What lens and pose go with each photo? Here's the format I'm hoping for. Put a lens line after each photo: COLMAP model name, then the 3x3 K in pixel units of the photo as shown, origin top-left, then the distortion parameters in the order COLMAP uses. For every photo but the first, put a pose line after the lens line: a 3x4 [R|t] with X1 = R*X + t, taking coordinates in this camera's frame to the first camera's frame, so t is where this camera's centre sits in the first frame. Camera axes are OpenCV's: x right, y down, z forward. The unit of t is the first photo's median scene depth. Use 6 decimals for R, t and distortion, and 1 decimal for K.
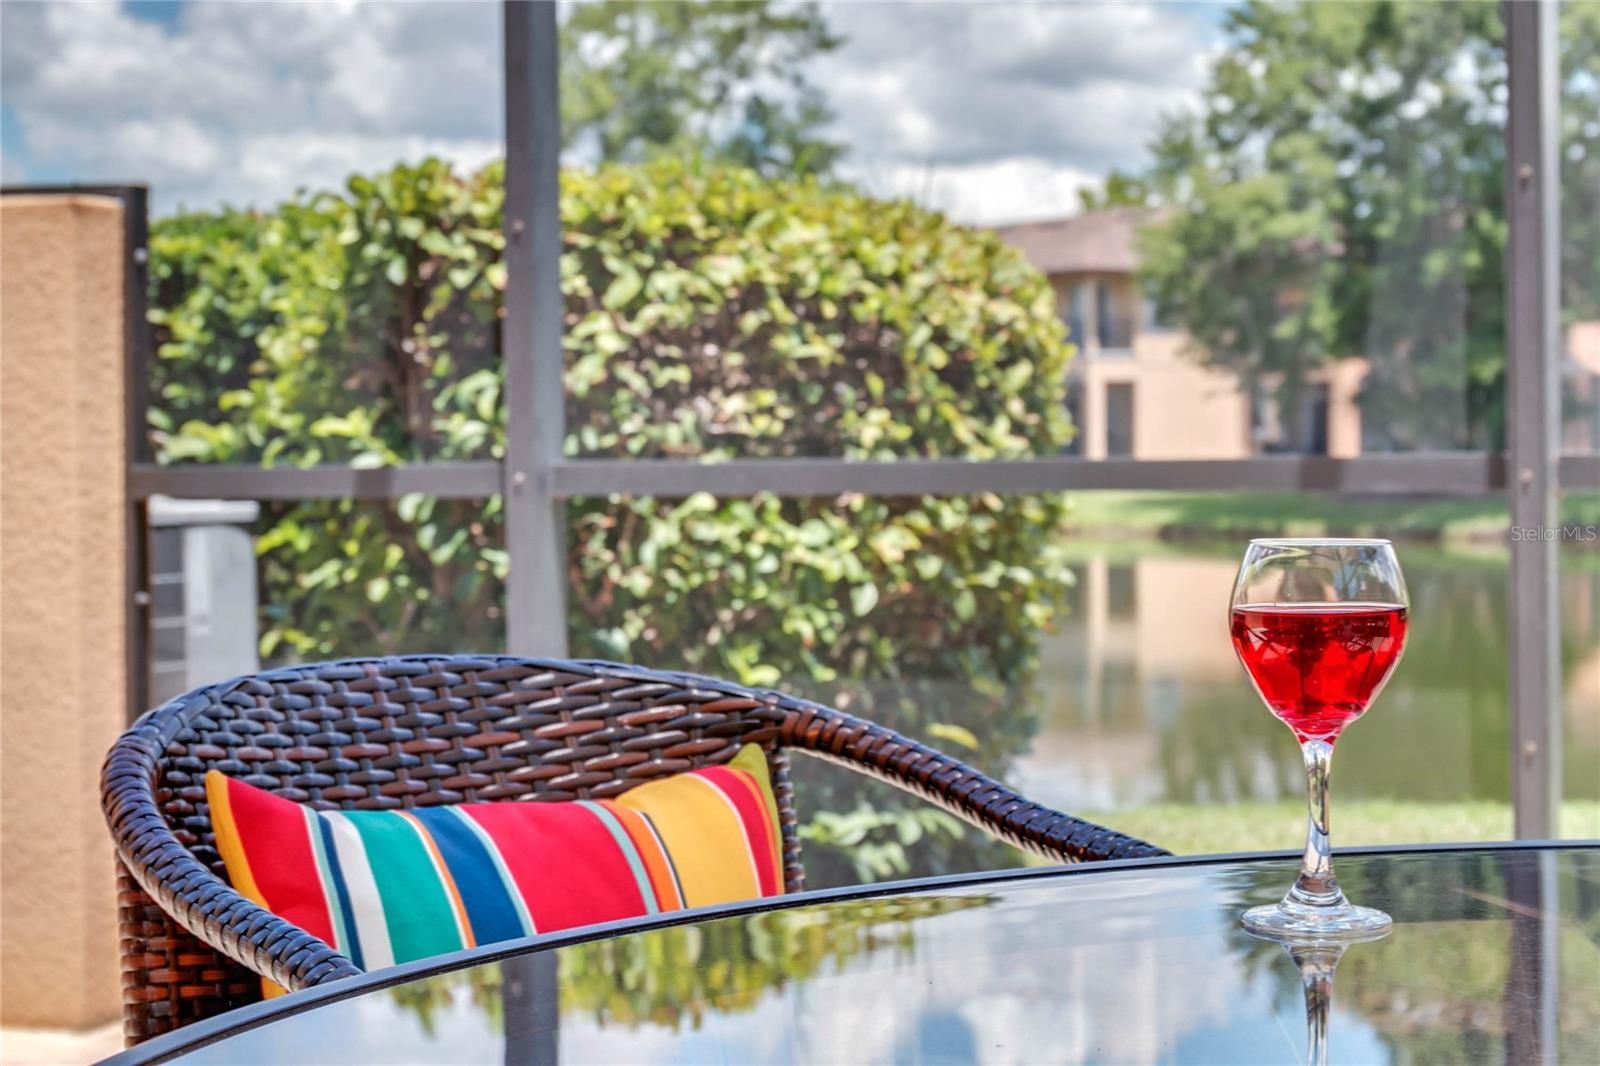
lens RADIAL K [[2806.5, 0, 800.0], [0, 2806.5, 533.0], [0, 0, 1]] dist [0.022388, 0.025602]
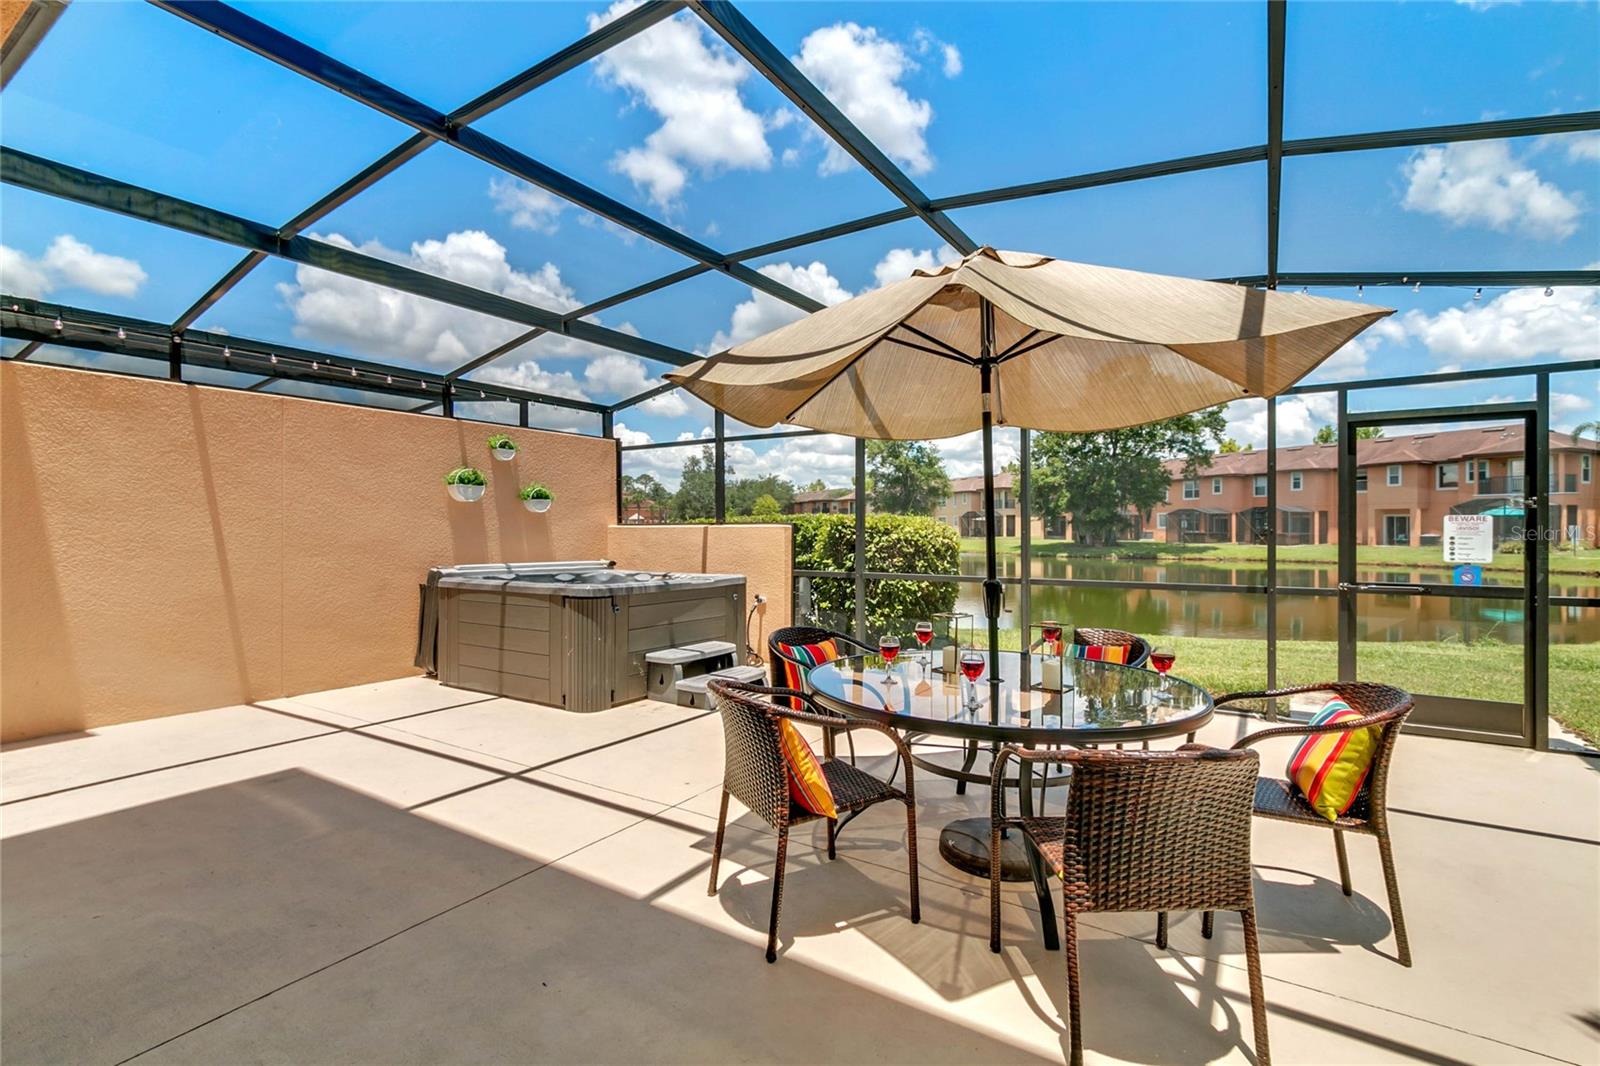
lens RADIAL K [[718.7, 0, 800.0], [0, 718.7, 533.0], [0, 0, 1]] dist [0.000147, -0.000158]
pose [[0.982864, 0.012730, -0.183890, 0.050742], [-0.015584, 0.999779, -0.014082, -0.072362], [0.183670, 0.016706, 0.982846, -0.447810]]
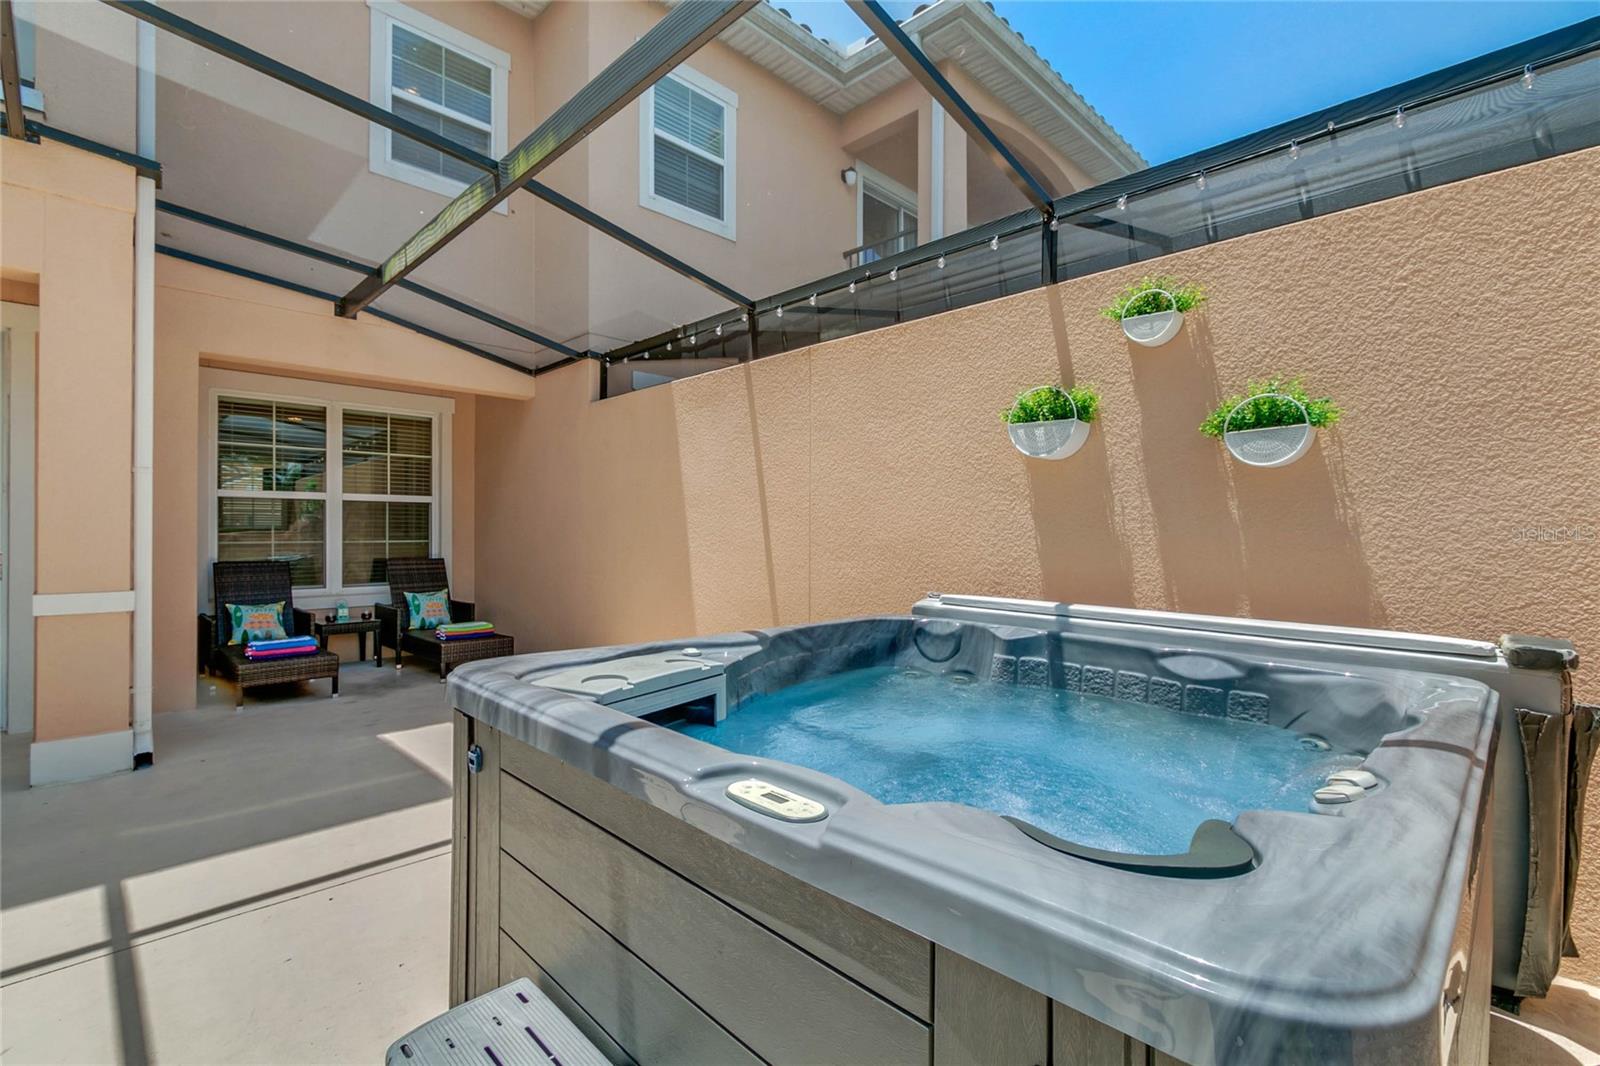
lens RADIAL K [[718.7, 0, 800.0], [0, 718.7, 533.0], [0, 0, 1]] dist [0.000147, -0.000158]
pose [[-0.392758, 0.011214, -0.919573, -0.174352], [-0.021249, 0.999548, 0.021265, -0.086231], [0.919396, 0.027892, -0.392342, 0.878952]]
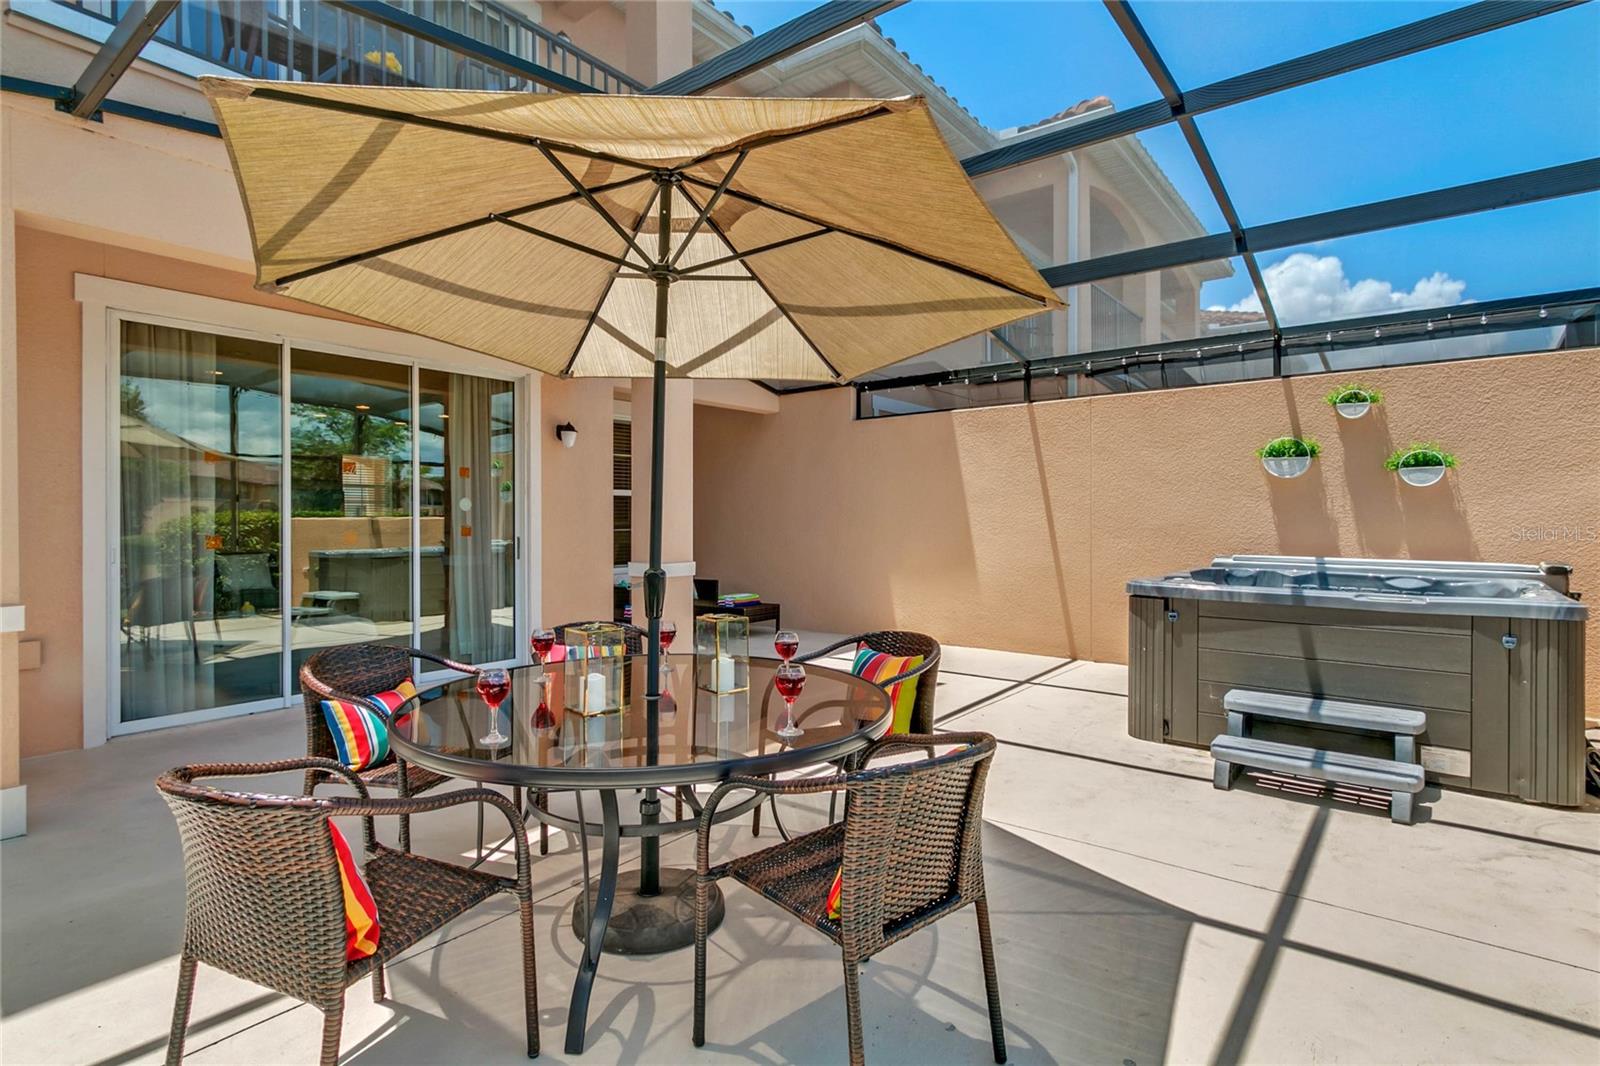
lens RADIAL K [[805.6, 0, 800.8], [0, 805.6, 522.1], [0, 0, 1]] dist [0.002485, -0.000458]
pose [[-0.264890, 0.014704, -0.964167, 0.589819], [-0.018300, 0.999627, 0.020272, -0.085768], [0.964105, 0.023014, -0.264522, 0.420817]]
